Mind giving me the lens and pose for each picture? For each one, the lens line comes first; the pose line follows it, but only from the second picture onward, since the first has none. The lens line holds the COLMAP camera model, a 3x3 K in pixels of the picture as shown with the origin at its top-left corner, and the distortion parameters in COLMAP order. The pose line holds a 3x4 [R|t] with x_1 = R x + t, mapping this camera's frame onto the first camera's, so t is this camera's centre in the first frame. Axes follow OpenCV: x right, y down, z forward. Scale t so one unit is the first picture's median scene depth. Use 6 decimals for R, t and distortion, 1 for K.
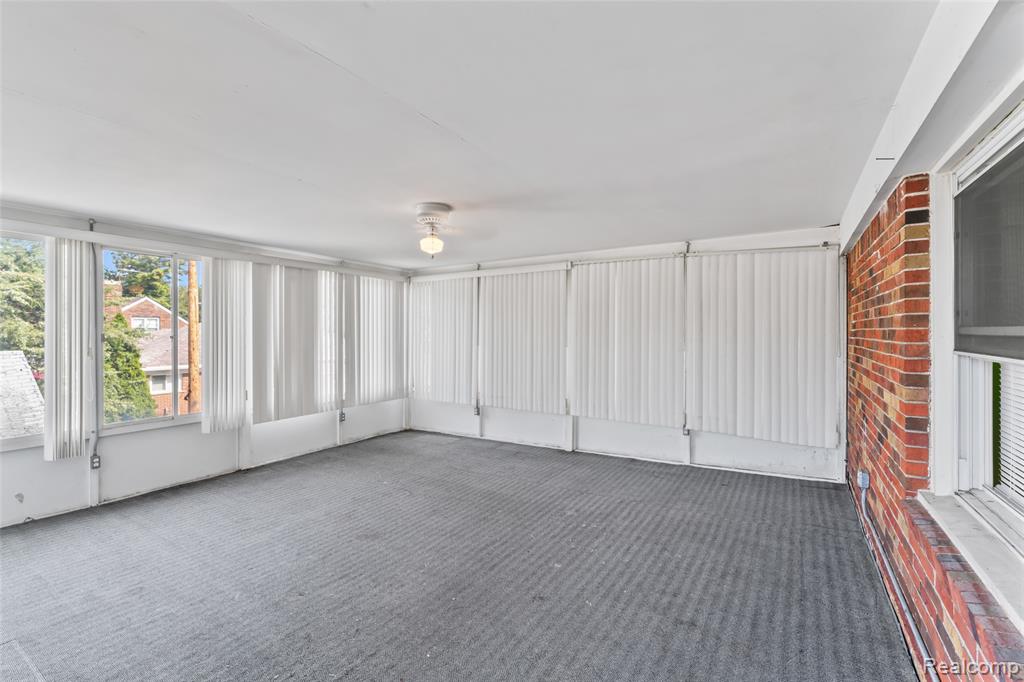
lens RADIAL K [[442.1, 0, 500.8], [0, 442.1, 328.2], [0, 0, 1]] dist [-0.000228, -0.000073]
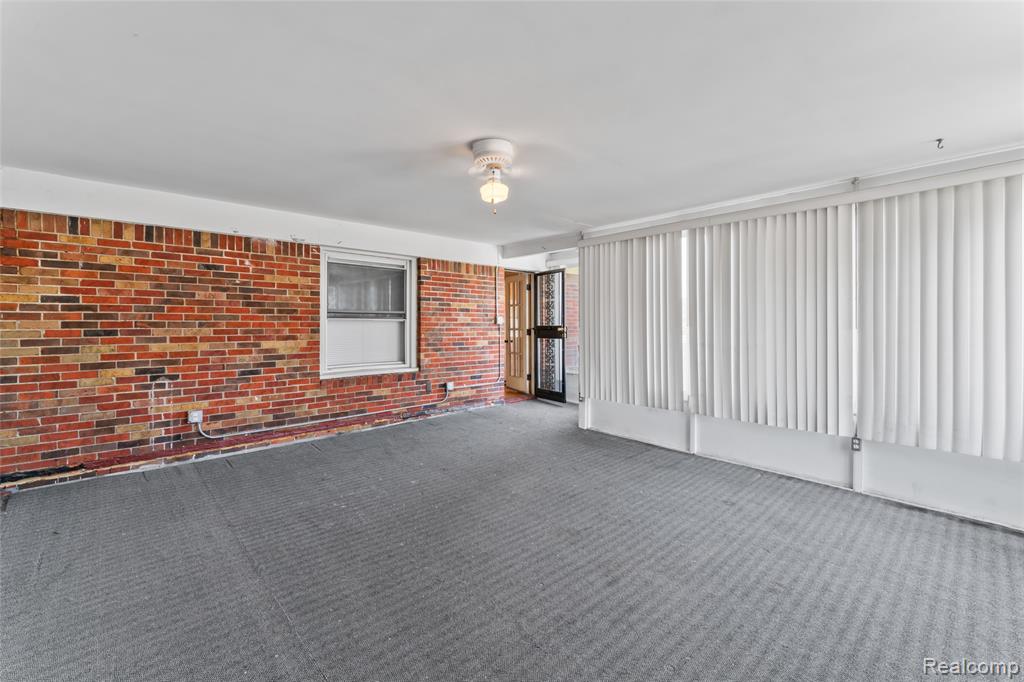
lens RADIAL K [[442.1, 0, 500.8], [0, 442.1, 328.2], [0, 0, 1]] dist [-0.000228, -0.000073]
pose [[-0.967780, -0.002624, 0.251784, -0.427882], [-0.002560, 0.999997, 0.000584, 0.066625], [-0.251785, -0.000079, -0.967783, 2.064813]]
